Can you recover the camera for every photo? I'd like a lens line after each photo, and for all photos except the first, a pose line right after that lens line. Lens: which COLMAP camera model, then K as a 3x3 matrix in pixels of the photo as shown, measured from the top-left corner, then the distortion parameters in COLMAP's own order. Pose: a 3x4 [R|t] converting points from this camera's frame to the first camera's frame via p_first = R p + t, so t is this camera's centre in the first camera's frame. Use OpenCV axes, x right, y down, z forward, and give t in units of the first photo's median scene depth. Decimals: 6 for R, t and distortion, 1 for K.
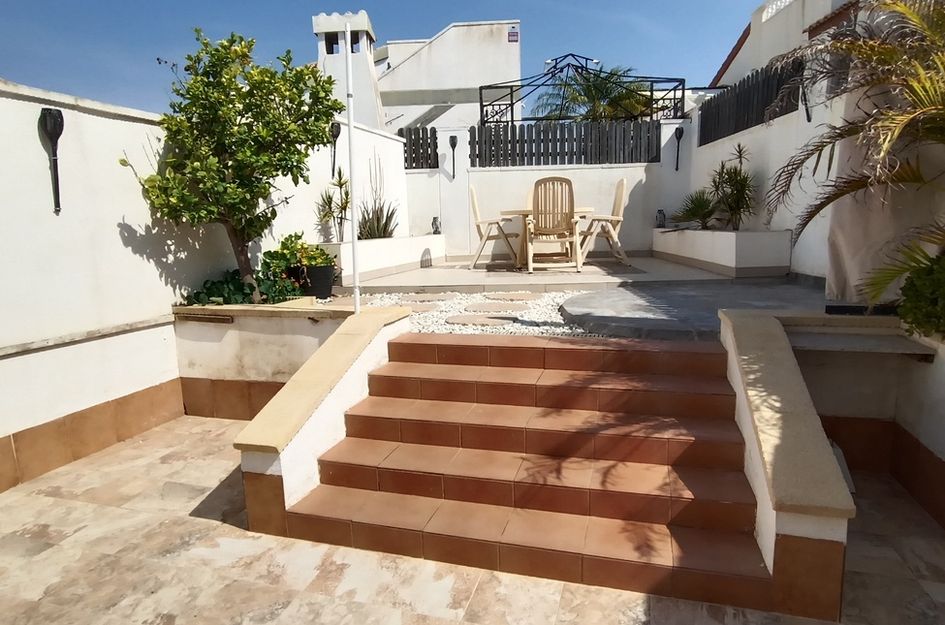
lens RADIAL K [[577.0, 0, 464.4], [0, 577.0, 305.8], [0, 0, 1]] dist [-0.033571, 0.025898]
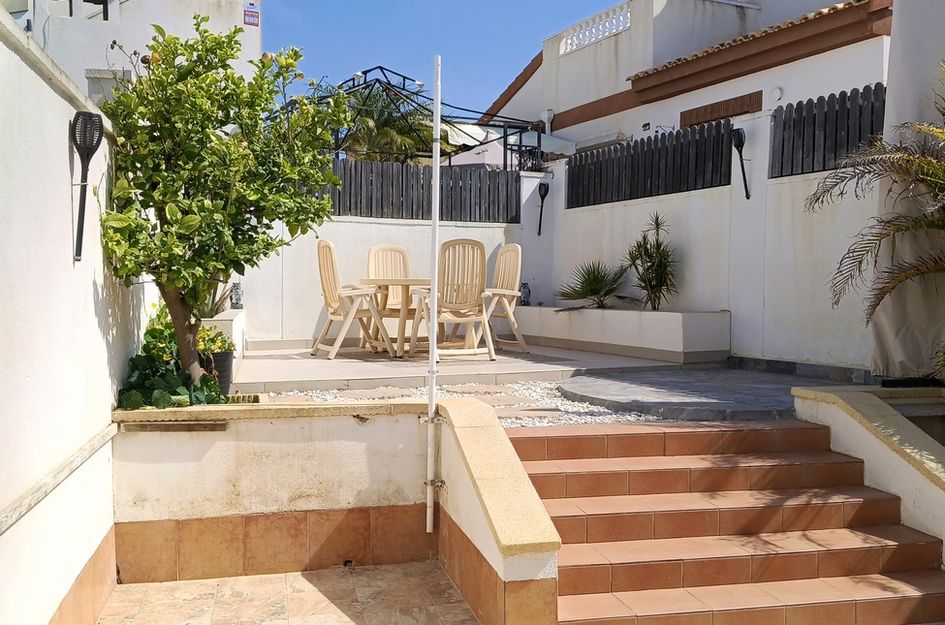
lens RADIAL K [[940.8, 0, 476.2], [0, 940.8, 313.7], [0, 0, 1]] dist [0.136340, -0.305057]
pose [[0.866671, 0.016820, 0.498596, -0.691434], [0.044764, 0.992778, -0.111301, 0.030303], [-0.496868, 0.118780, 0.859659, -0.142787]]
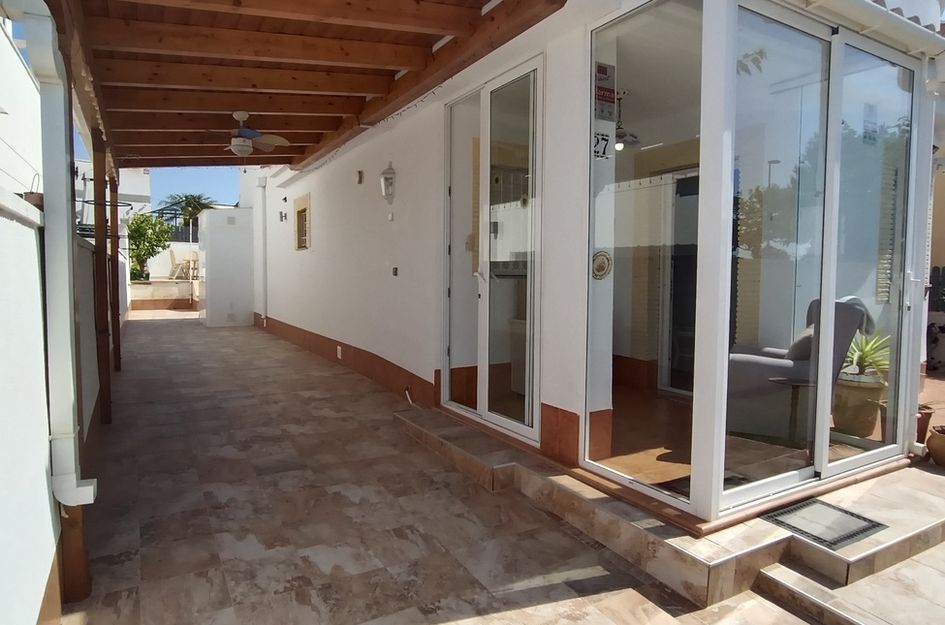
lens RADIAL K [[577.0, 0, 464.4], [0, 577.0, 305.8], [0, 0, 1]] dist [-0.033571, 0.025898]
pose [[0.684037, -0.010582, 0.729370, -1.757879], [0.081669, 0.994719, -0.062161, 0.582653], [-0.724861, 0.102088, 0.681289, -3.158595]]
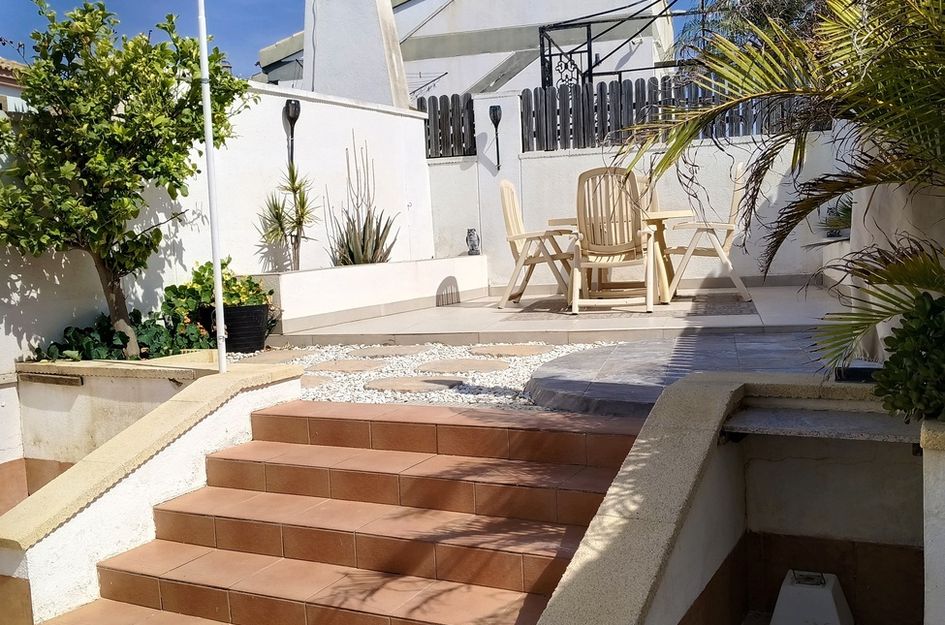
lens RADIAL K [[940.8, 0, 476.2], [0, 940.8, 313.7], [0, 0, 1]] dist [0.136340, -0.305057]
pose [[0.980921, -0.003314, -0.194379, 0.322455], [-0.006719, 0.998679, -0.050933, -0.002979], [0.194291, 0.051268, 0.979603, -0.107421]]
